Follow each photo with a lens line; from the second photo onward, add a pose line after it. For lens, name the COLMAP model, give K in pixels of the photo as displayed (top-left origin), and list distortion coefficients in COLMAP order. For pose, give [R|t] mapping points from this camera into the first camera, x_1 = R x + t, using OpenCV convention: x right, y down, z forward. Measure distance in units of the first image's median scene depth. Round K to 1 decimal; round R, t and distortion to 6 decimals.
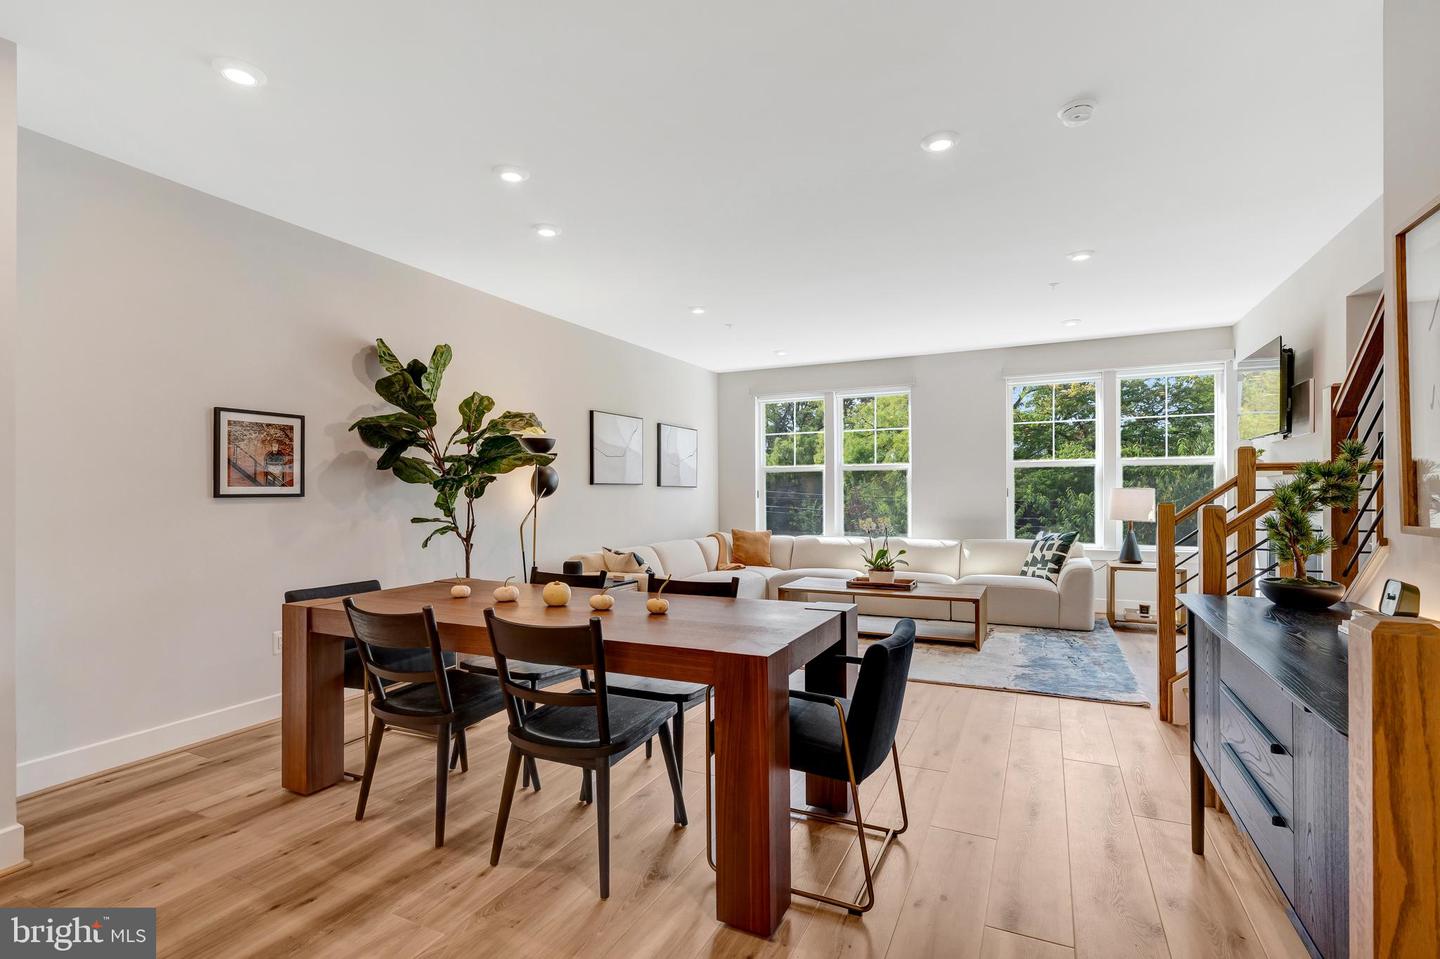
lens RADIAL K [[676.7, 0, 714.6], [0, 676.7, 481.2], [0, 0, 1]] dist [-0.003127, 0.001238]
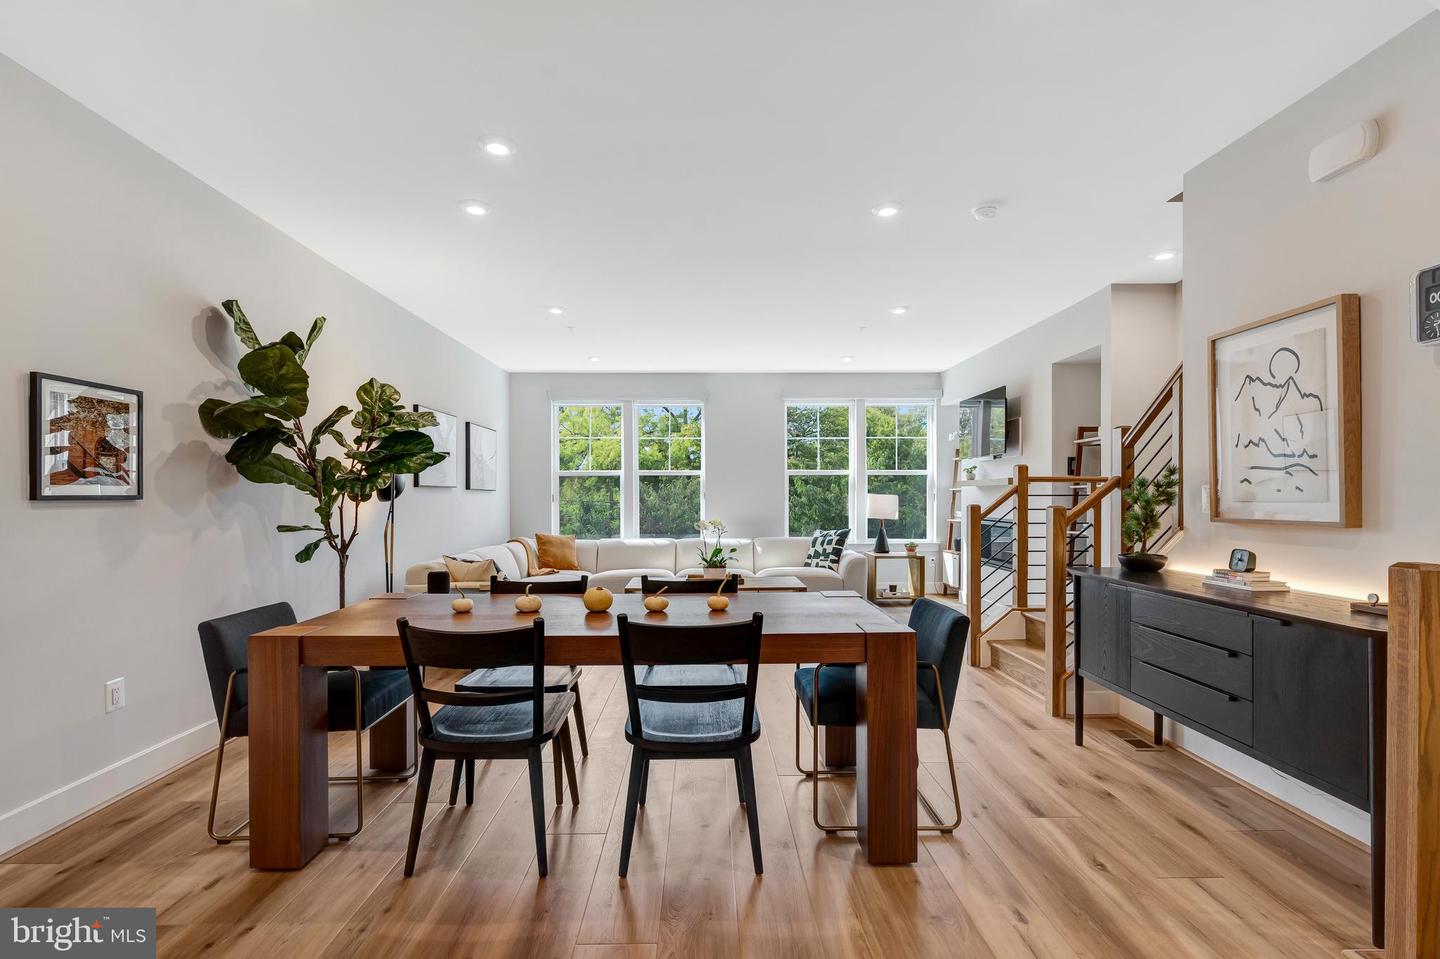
lens RADIAL K [[663.6, 0, 717.0], [0, 663.6, 495.3], [0, 0, 1]] dist [0.002633, 0.001159]
pose [[0.890285, 0.004183, 0.455386, -0.316581], [-0.010768, 0.999872, 0.011865, 0.001803], [-0.455277, -0.015467, 0.890215, 0.043805]]
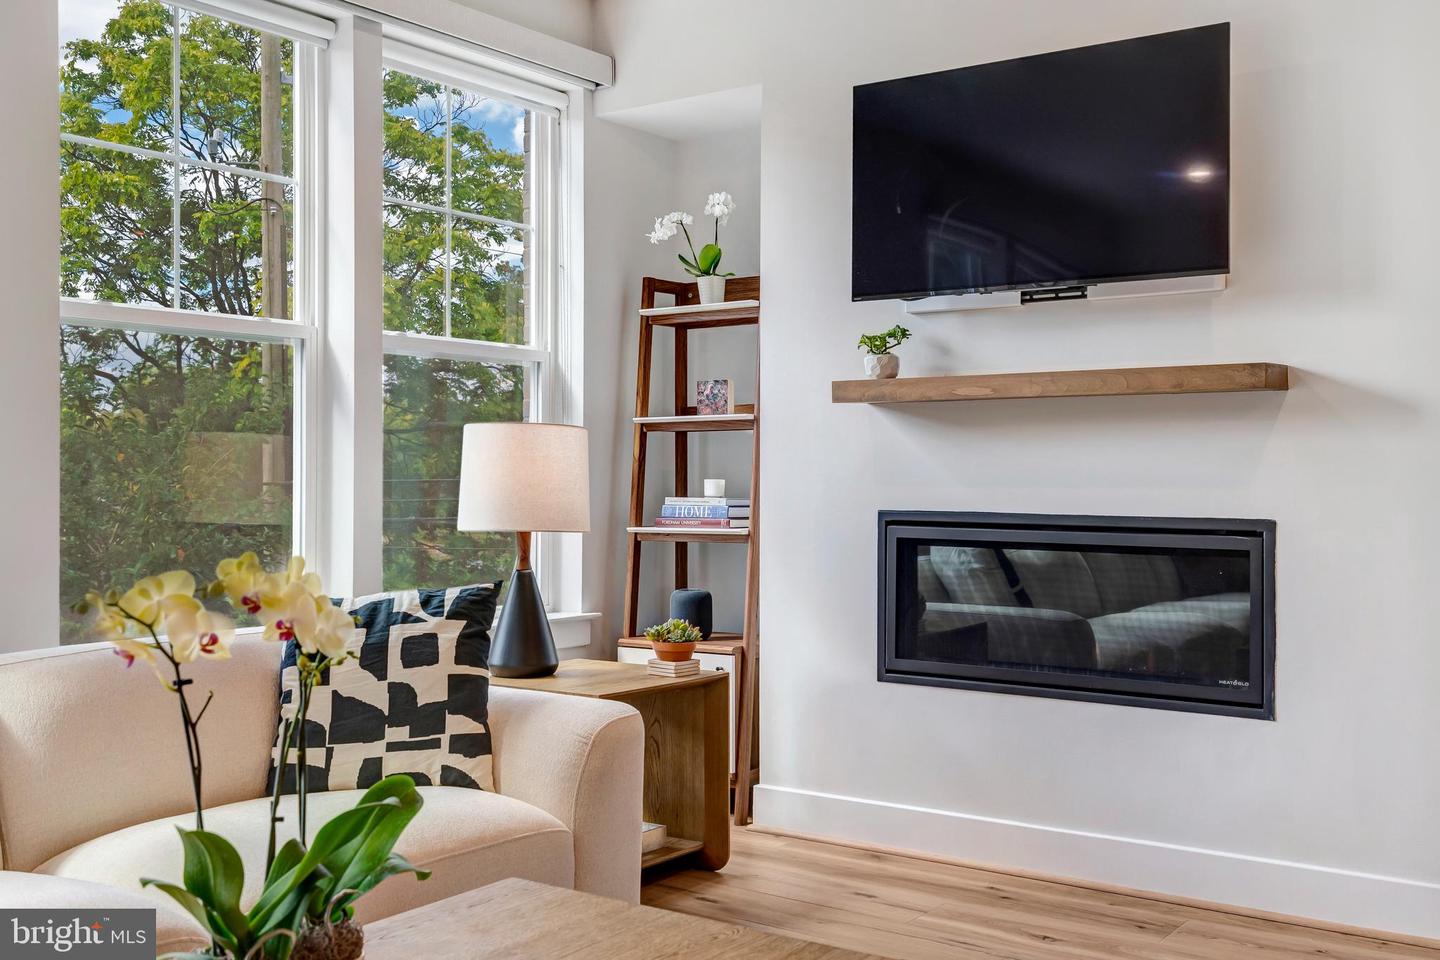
lens RADIAL K [[1474.8, 0, 720.0], [0, 1474.8, 480.0], [0, 0, 1]] dist [-0.000243, -0.000784]
pose [[0.166455, 0.005173, 0.986036, -0.023361], [-0.019136, 0.999815, -0.002015, 0.047347], [-0.985863, -0.018533, 0.166523, 1.117098]]
